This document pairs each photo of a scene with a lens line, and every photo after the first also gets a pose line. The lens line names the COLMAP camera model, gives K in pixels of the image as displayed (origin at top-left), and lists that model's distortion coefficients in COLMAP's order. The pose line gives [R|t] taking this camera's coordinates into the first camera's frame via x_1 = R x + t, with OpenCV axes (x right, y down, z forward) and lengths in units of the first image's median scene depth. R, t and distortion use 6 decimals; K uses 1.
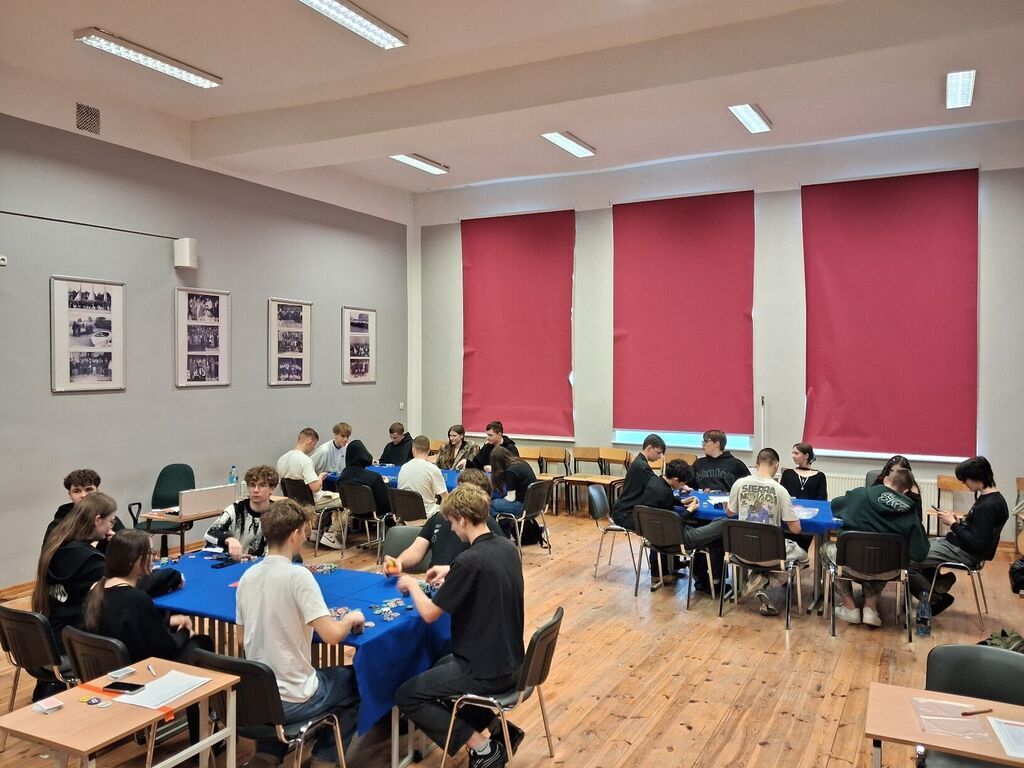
lens RADIAL K [[810.6, 0, 511.4], [0, 810.6, 385.4], [0, 0, 1]] dist [0.006722, -0.003370]
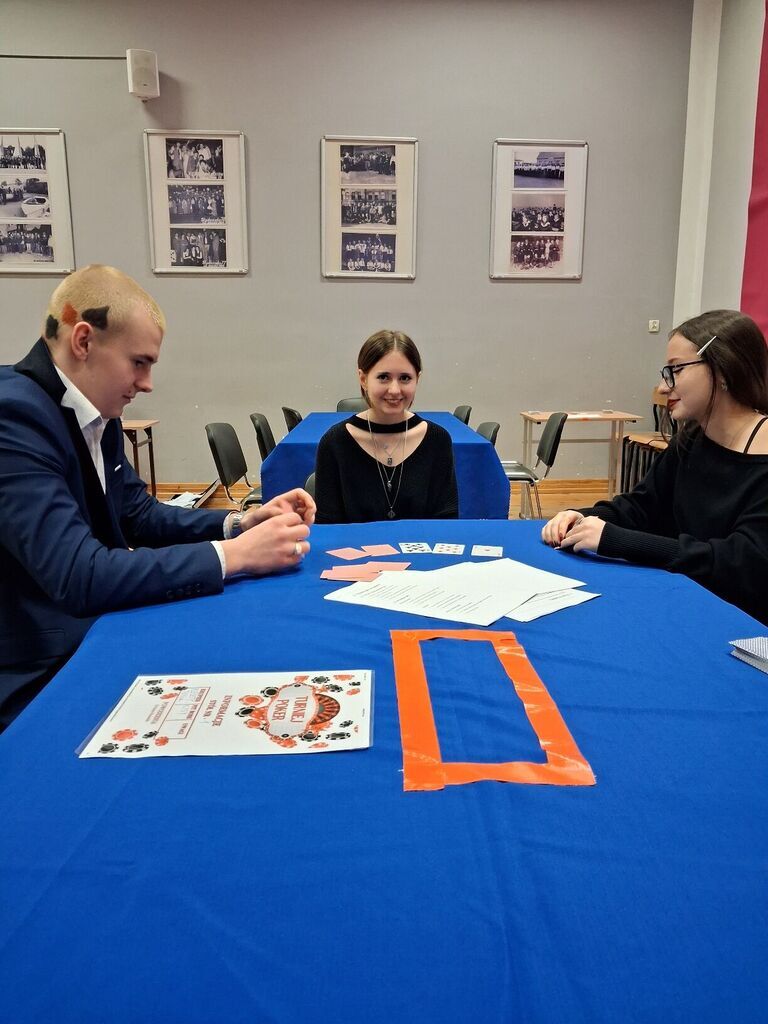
lens RADIAL K [[810.6, 0, 387.0], [0, 810.6, 510.2], [0, 0, 1]] dist [0.006722, -0.003370]
pose [[0.497426, 0.168197, -0.851045, 0.352627], [-0.028336, 0.983651, 0.177843, 0.074156], [0.867043, -0.064348, 0.494060, 0.759394]]
